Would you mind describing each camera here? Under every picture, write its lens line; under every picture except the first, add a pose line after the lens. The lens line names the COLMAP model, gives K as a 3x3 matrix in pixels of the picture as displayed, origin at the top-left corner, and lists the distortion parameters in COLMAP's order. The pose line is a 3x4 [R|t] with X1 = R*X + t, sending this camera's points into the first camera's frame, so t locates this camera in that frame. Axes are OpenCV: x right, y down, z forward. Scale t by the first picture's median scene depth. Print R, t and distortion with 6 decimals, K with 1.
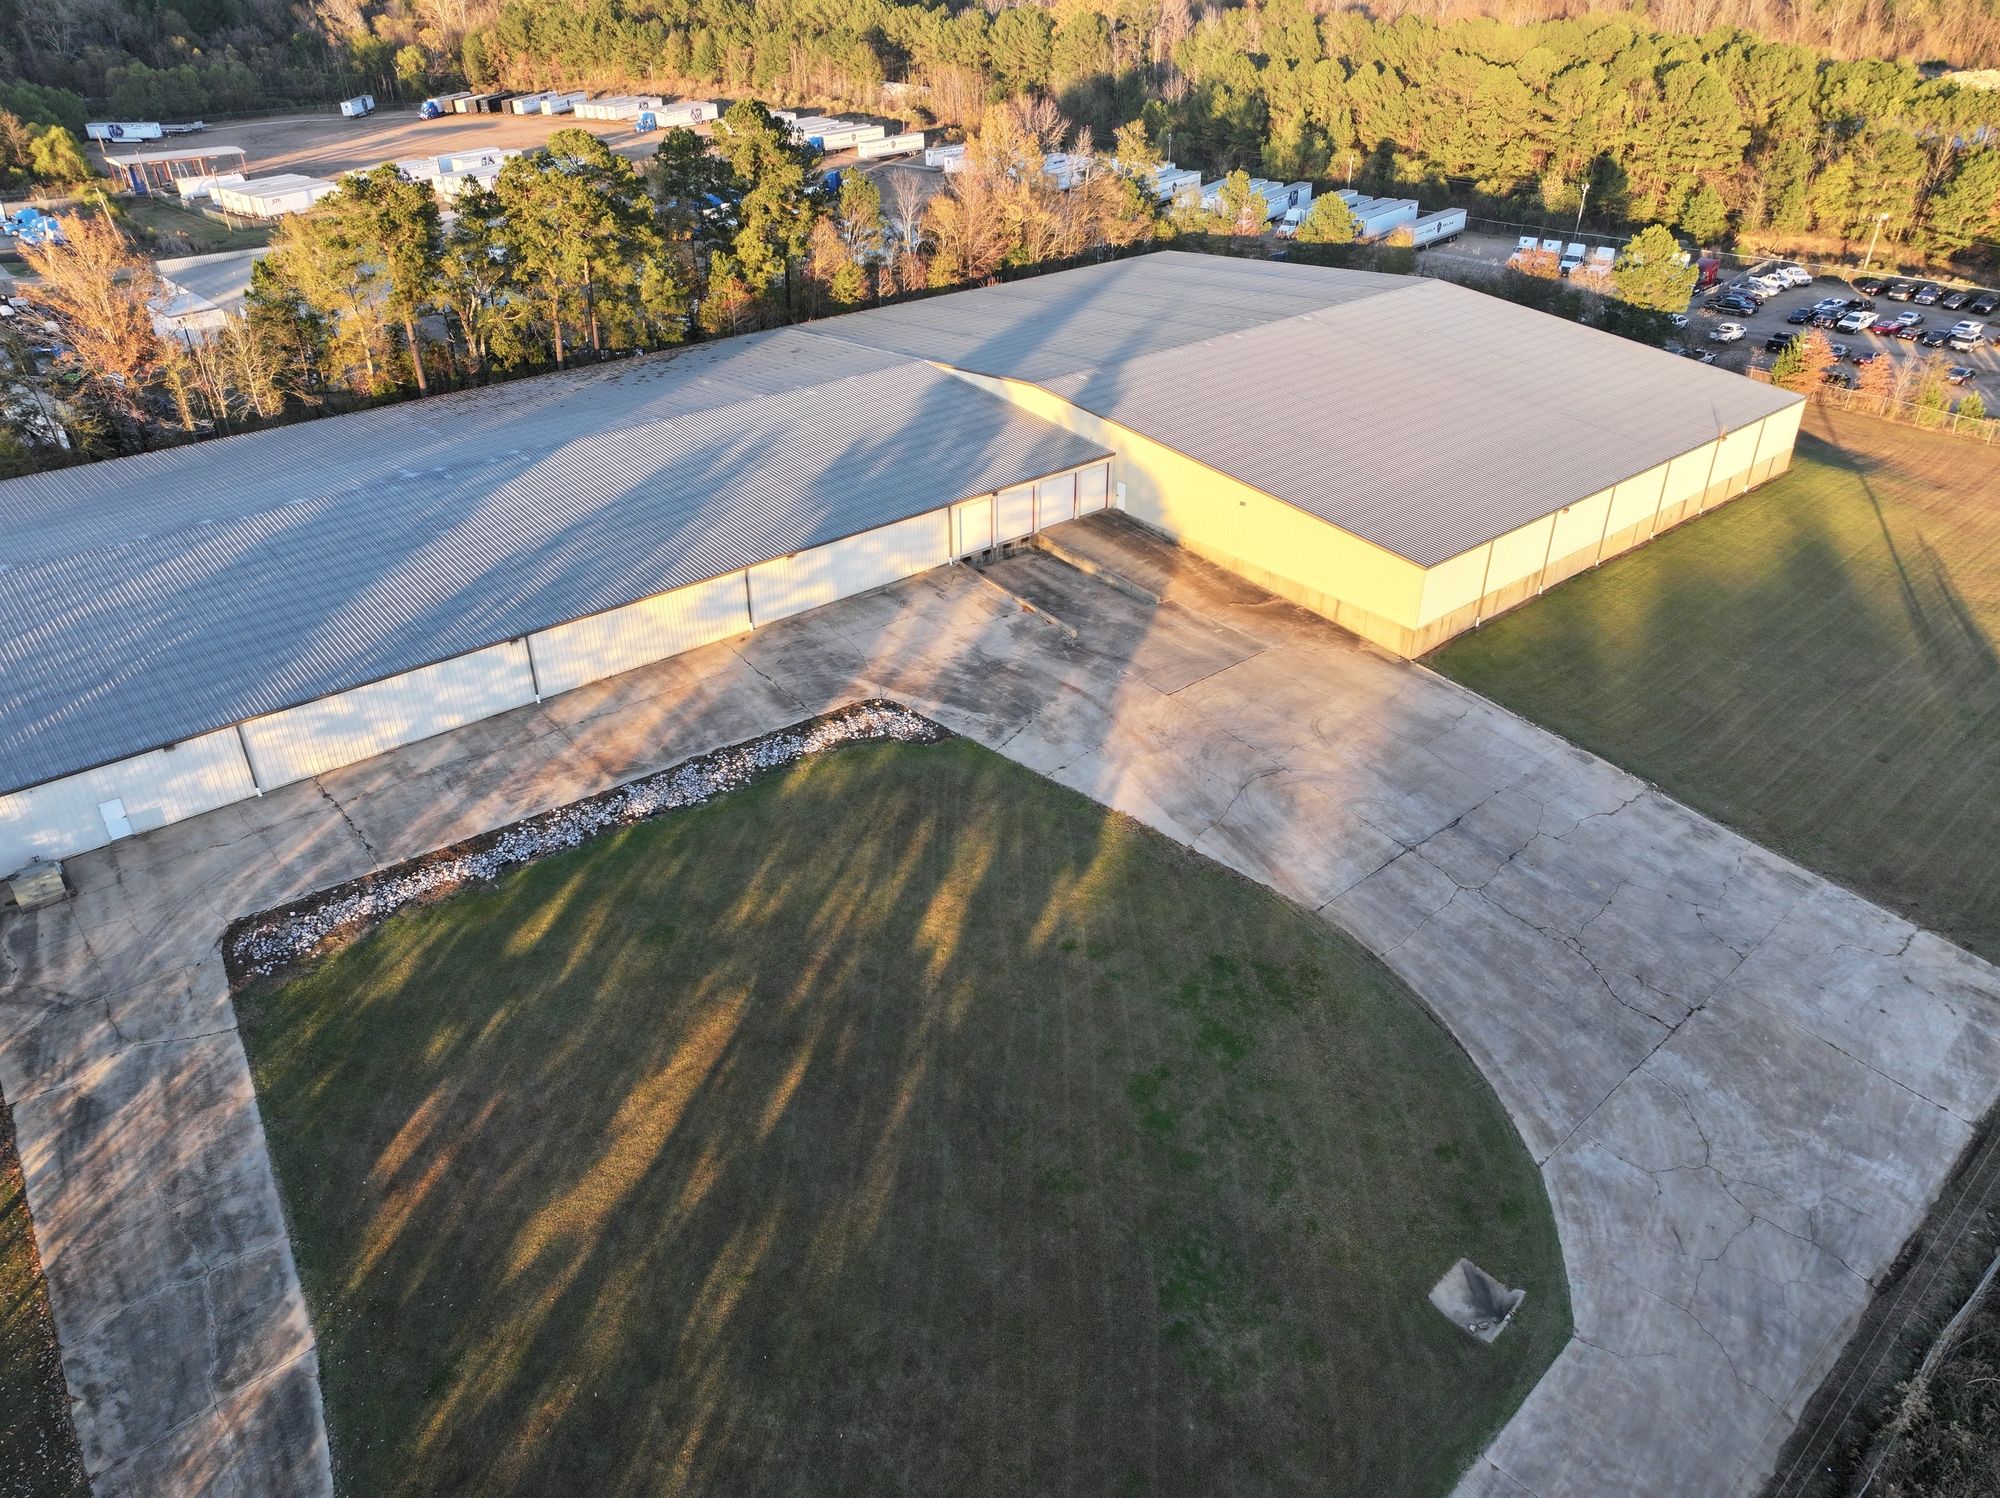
lens RADIAL K [[1406.0, 0, 1004.9], [0, 1406.0, 746.1], [0, 0, 1]] dist [-0.004040, 0.021878]
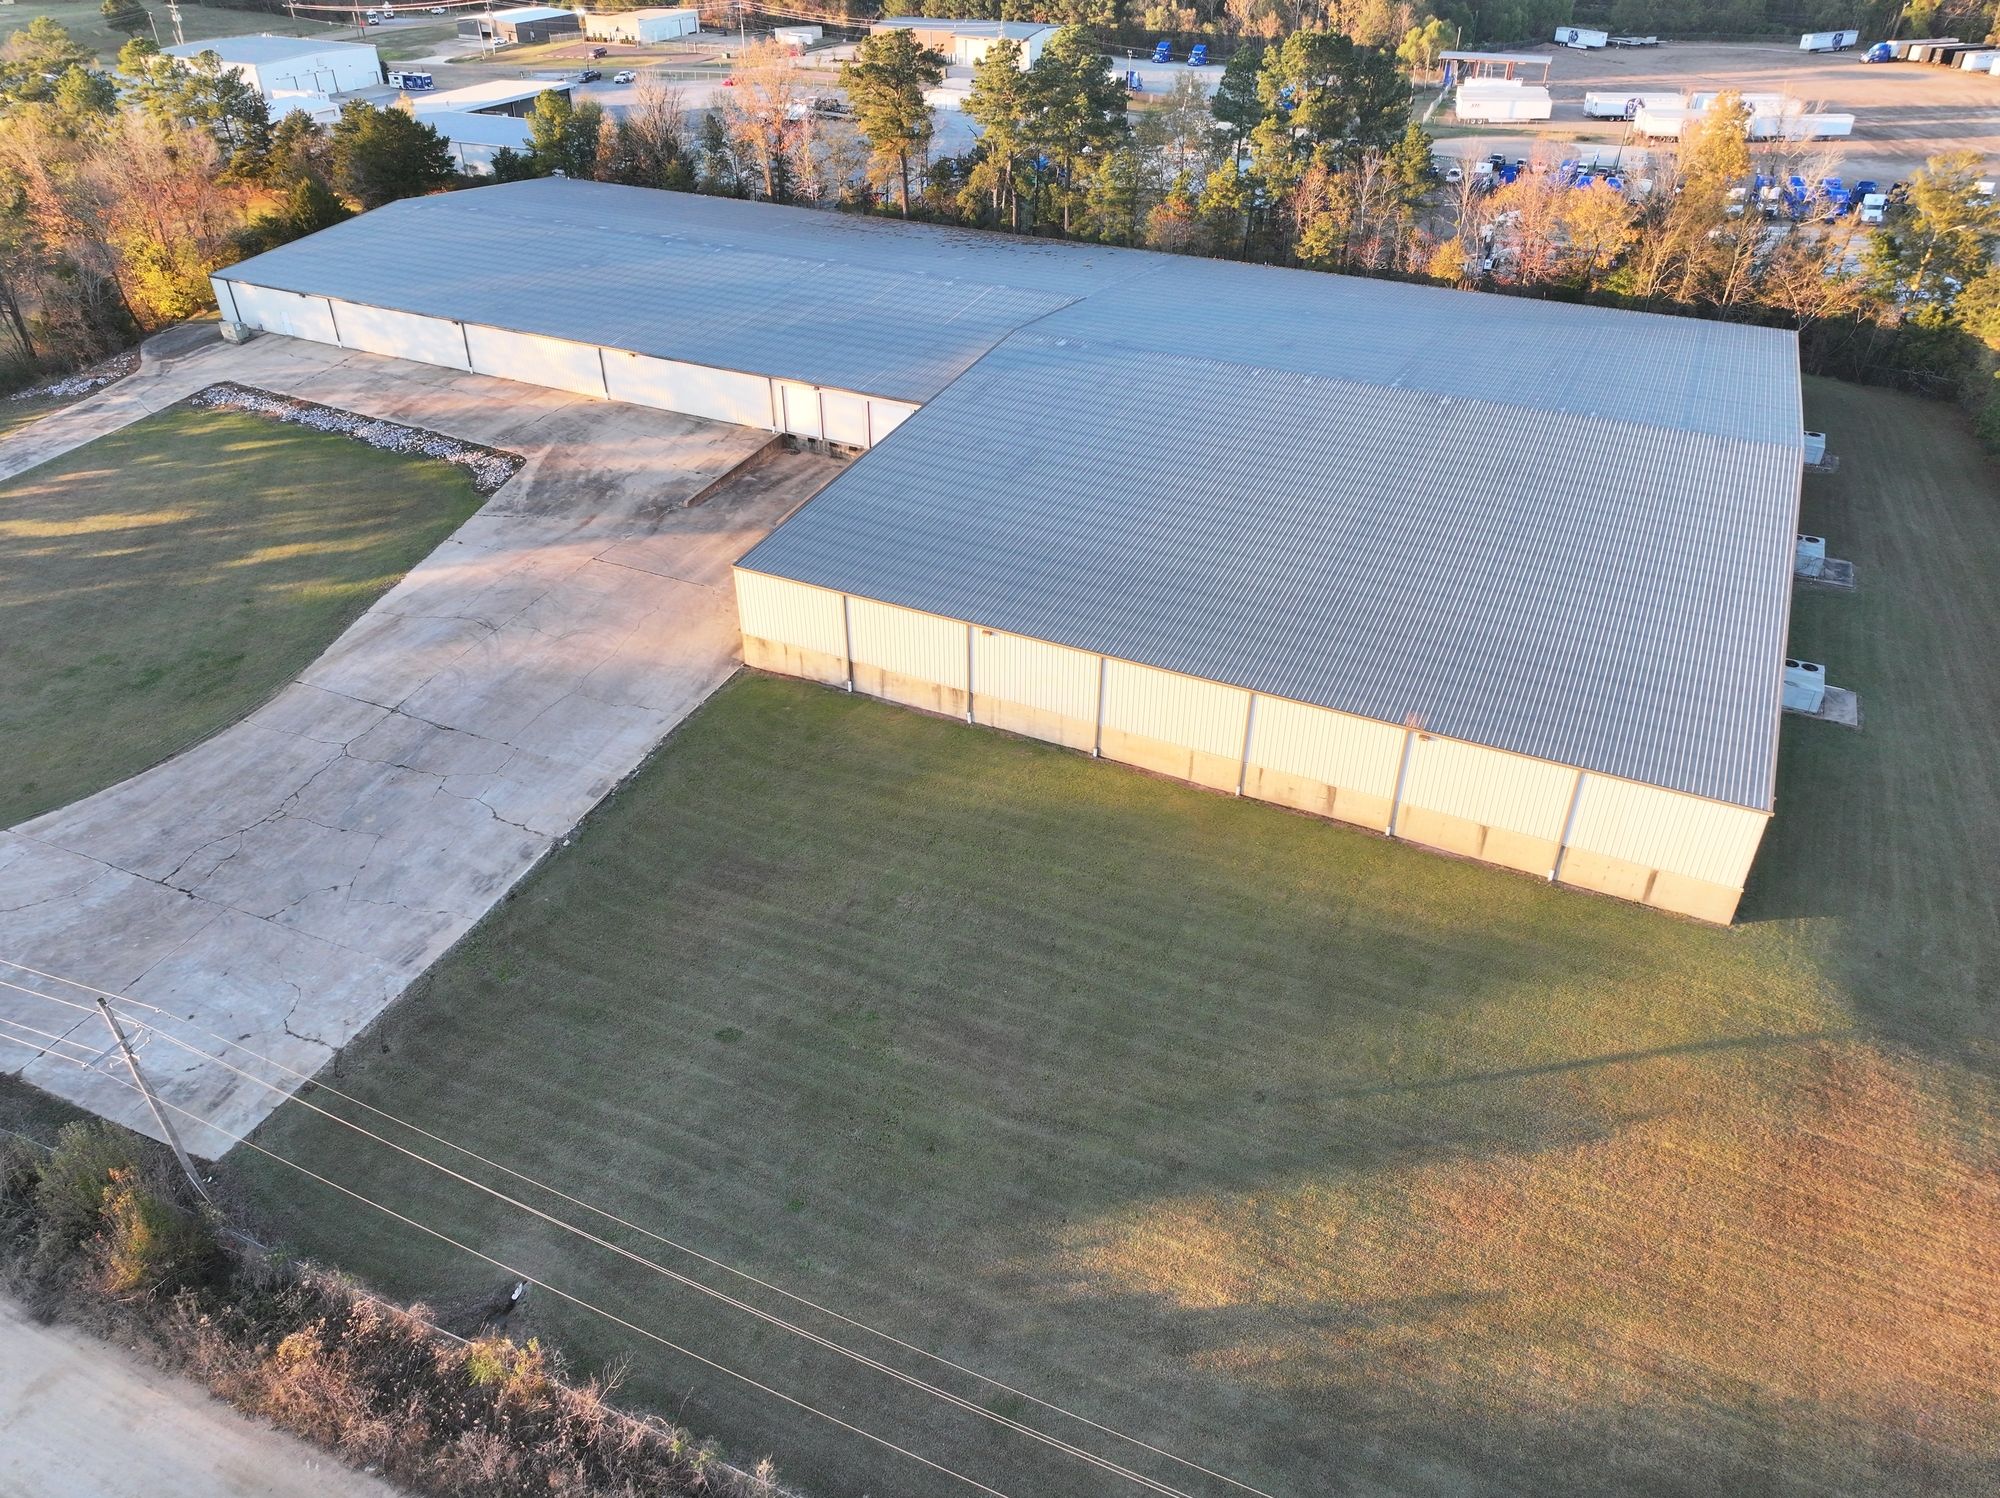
lens RADIAL K [[1406.0, 0, 1000.2], [0, 1406.0, 748.4], [0, 0, 1]] dist [-0.004040, 0.021878]
pose [[0.397032, 0.510368, -0.762817, 1.215100], [-0.476299, 0.825028, 0.304086, -0.420062], [0.784541, 0.242598, 0.570650, 0.697234]]
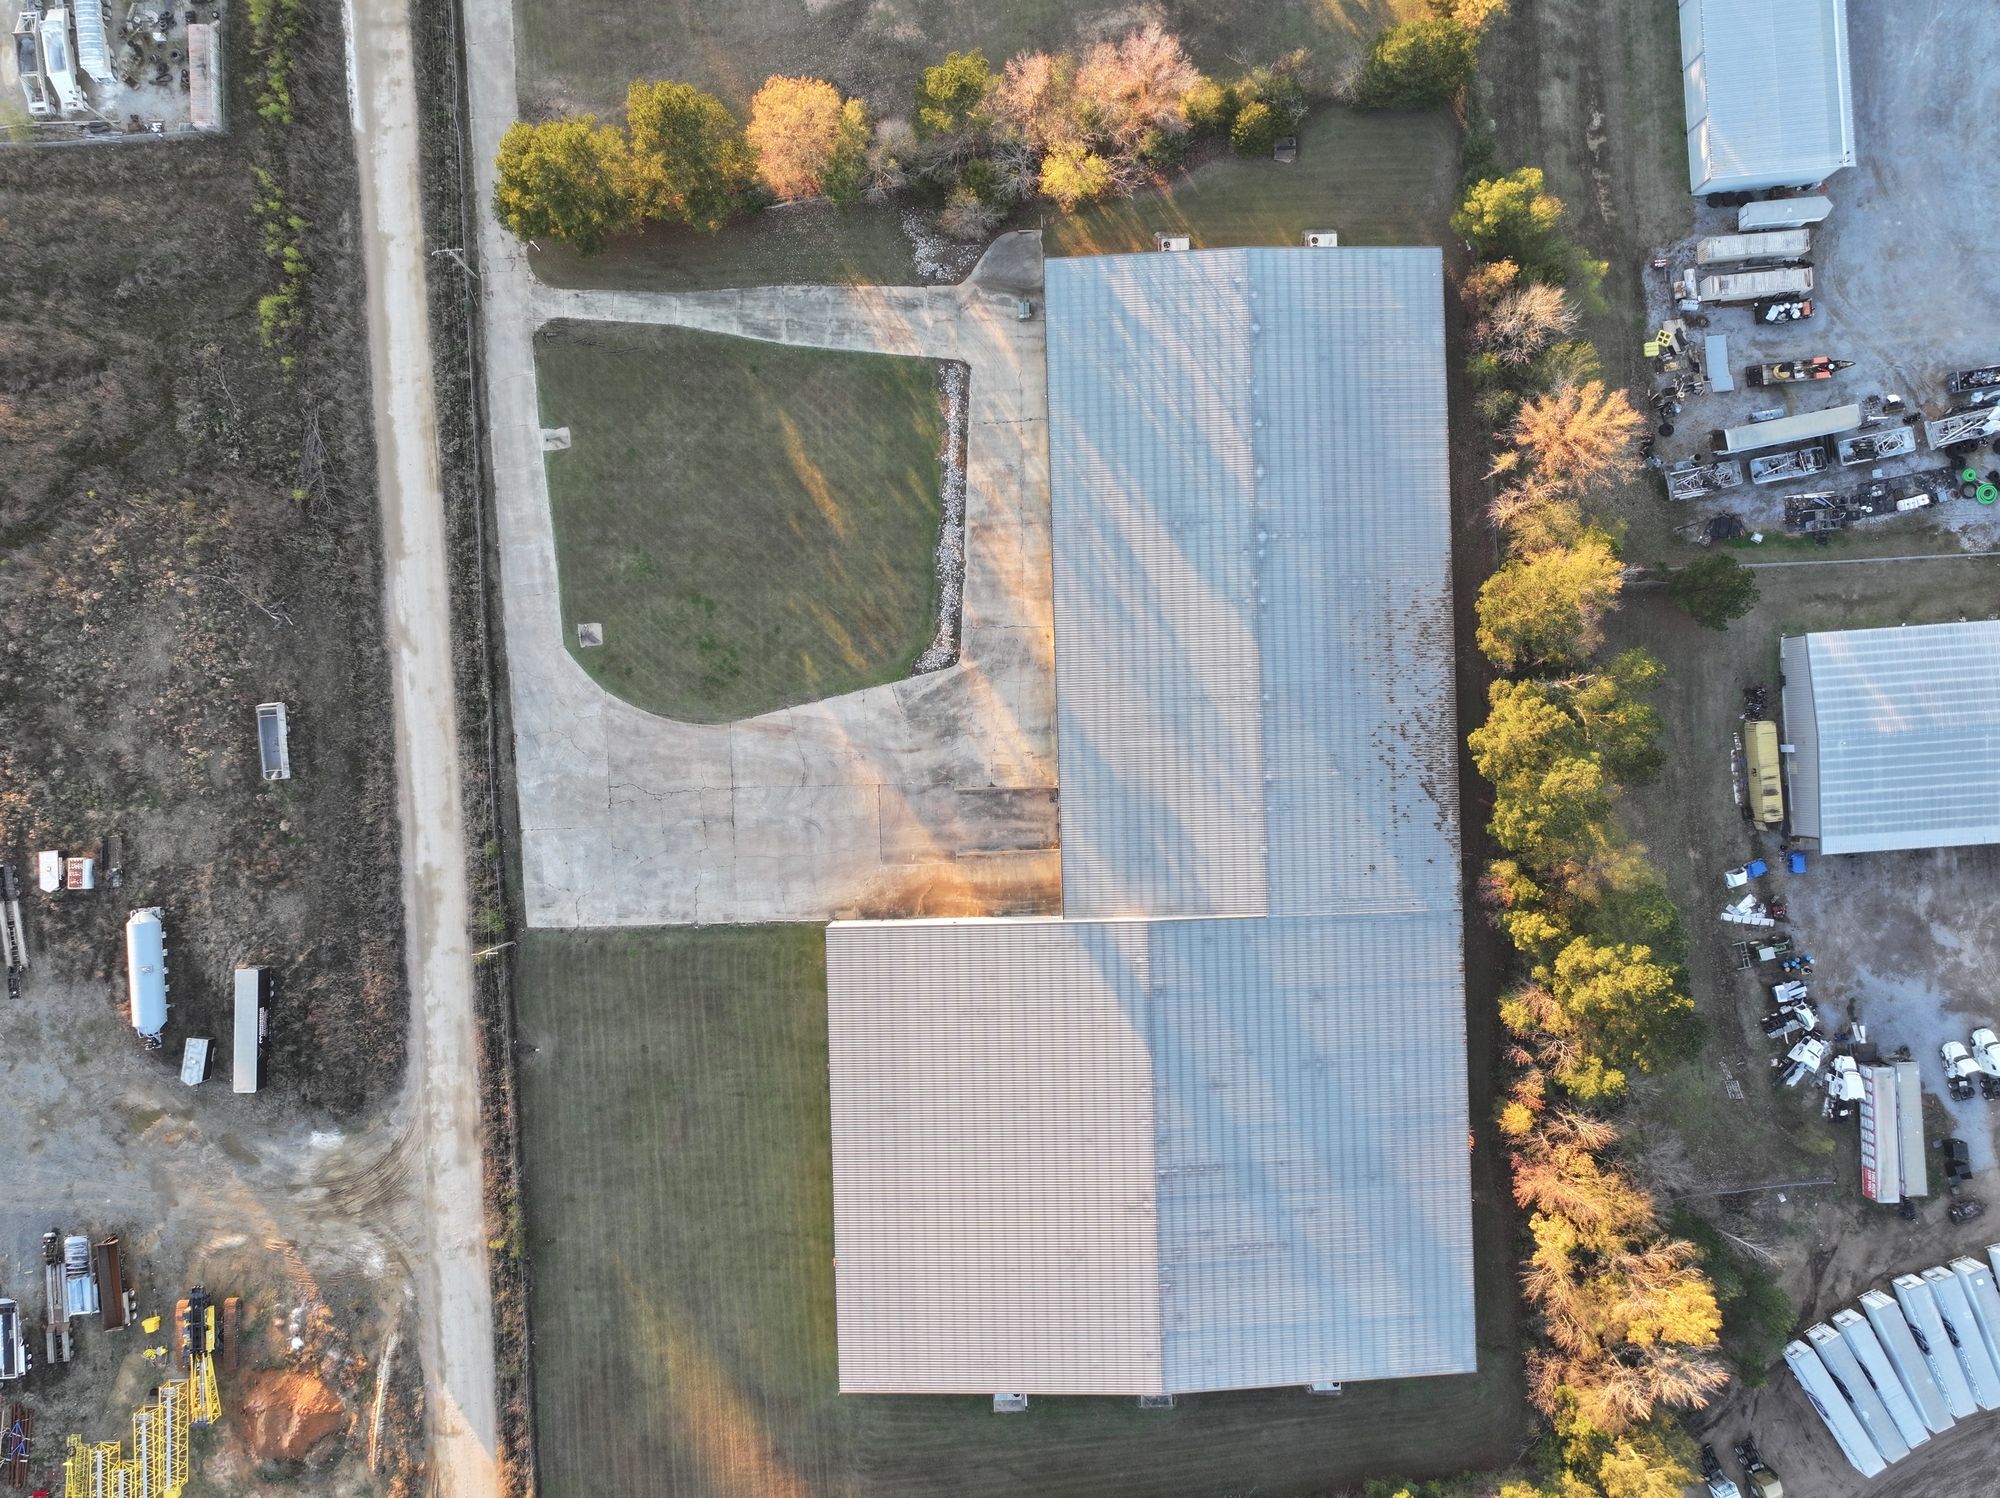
lens RADIAL K [[1406.0, 0, 999.3], [0, 1406.0, 742.6], [0, 0, 1]] dist [-0.004040, 0.021878]
pose [[-0.627327, 0.778726, -0.006818, -0.023837], [-0.406297, -0.319812, 0.855946, -1.874296], [0.664367, 0.539728, 0.517021, 0.063210]]
